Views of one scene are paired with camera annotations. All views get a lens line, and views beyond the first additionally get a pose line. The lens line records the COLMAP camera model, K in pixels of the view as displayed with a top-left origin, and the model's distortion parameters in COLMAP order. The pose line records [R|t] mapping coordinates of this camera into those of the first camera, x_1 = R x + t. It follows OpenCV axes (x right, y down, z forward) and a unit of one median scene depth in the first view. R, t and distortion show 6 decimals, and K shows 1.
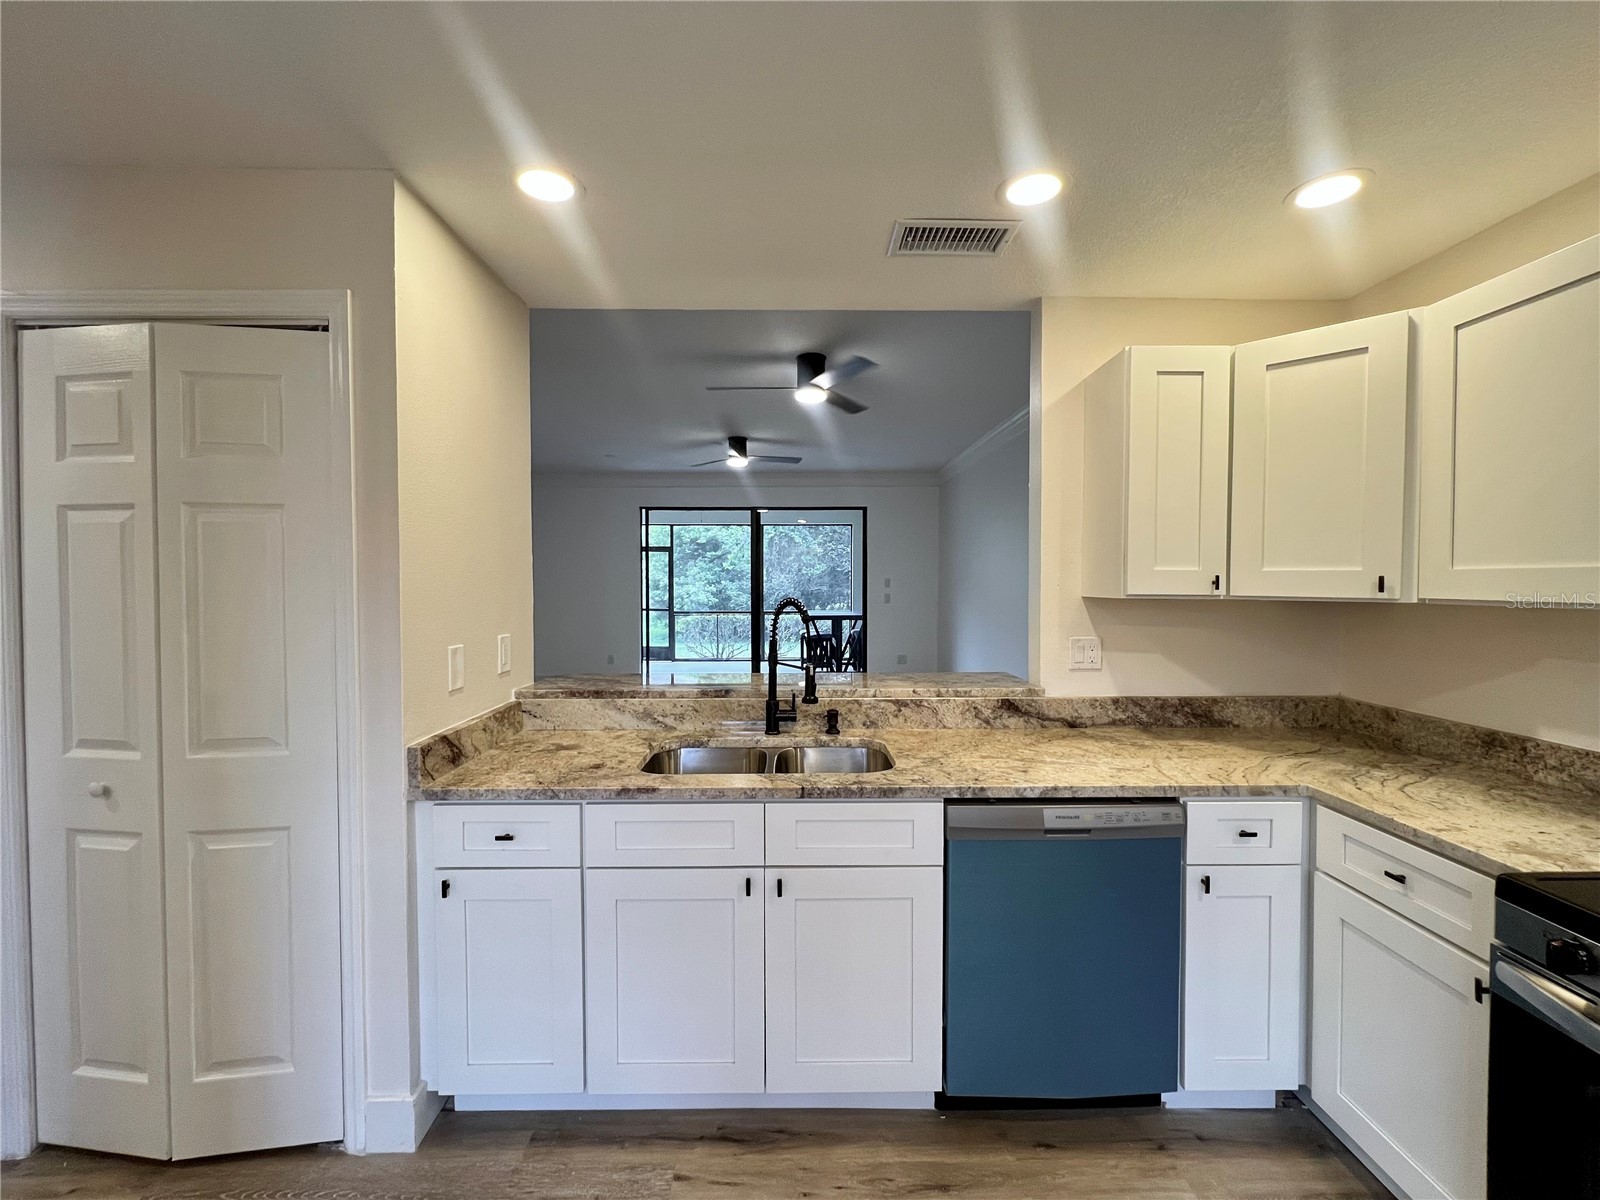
lens RADIAL K [[641.3, 0, 799.8], [0, 641.3, 594.3], [0, 0, 1]] dist [0.000059, 0.000355]
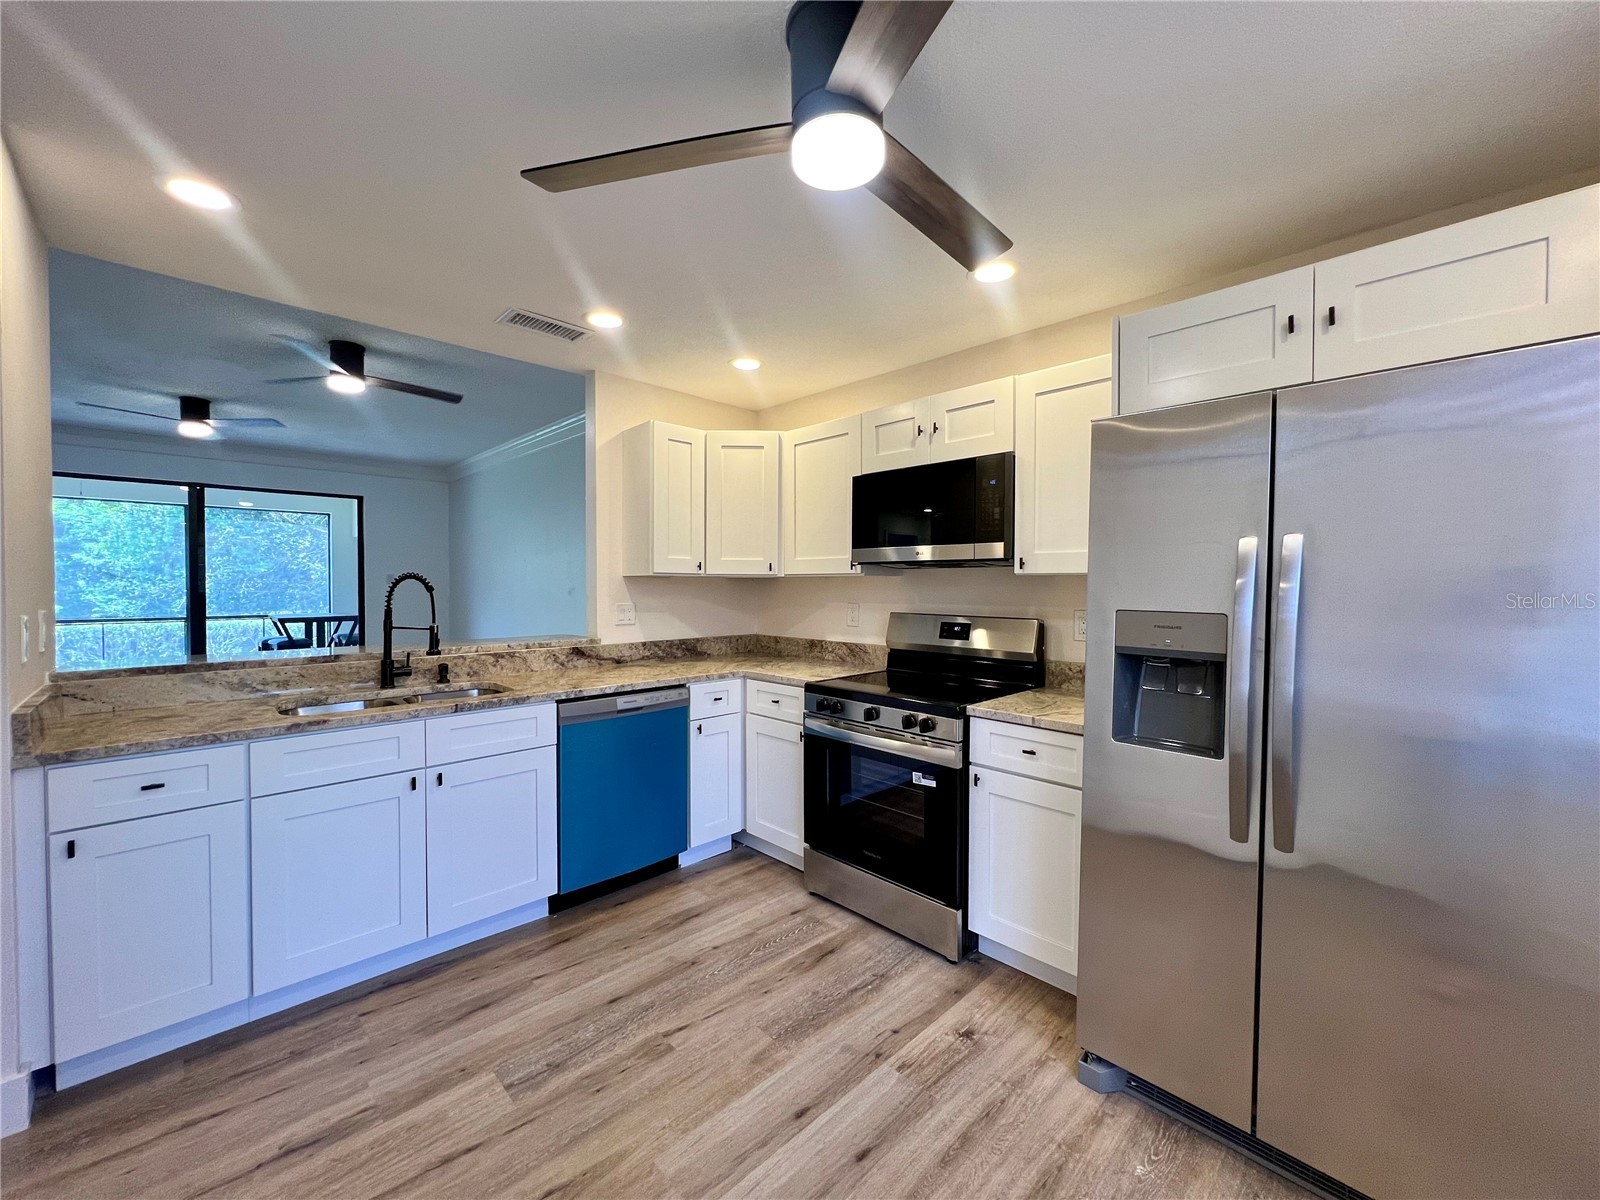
lens RADIAL K [[642.8, 0, 800.1], [0, 642.8, 595.1], [0, 0, 1]] dist [-0.000089, 0.000134]
pose [[0.725042, -0.010462, 0.688626, -0.377561], [0.013954, 0.999903, 0.000499, 0.068519], [-0.688564, 0.009247, 0.725117, -0.479099]]
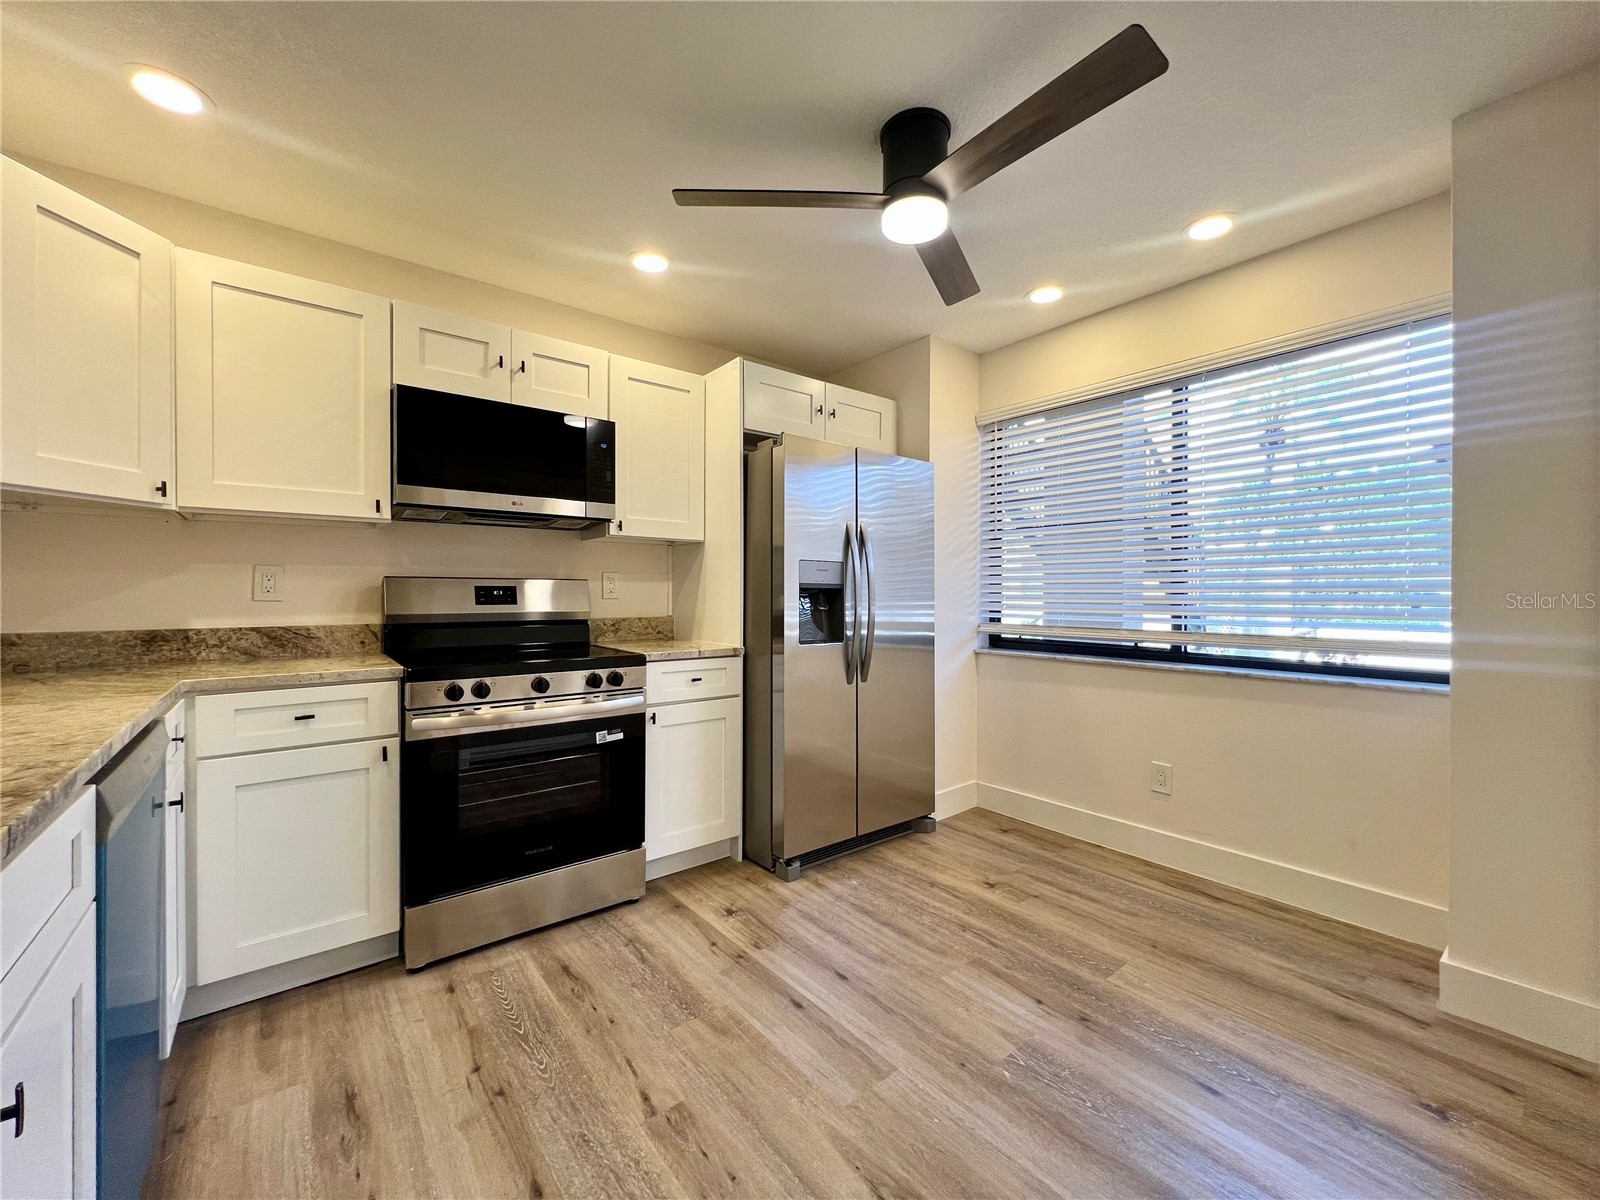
lens RADIAL K [[642.8, 0, 800.1], [0, 642.8, 595.1], [0, 0, 1]] dist [-0.000089, 0.000134]
pose [[-0.615878, -0.005511, 0.787822, -0.544252], [0.016978, 0.999650, 0.020265, 0.148053], [-0.787659, 0.025856, -0.615569, 0.795154]]
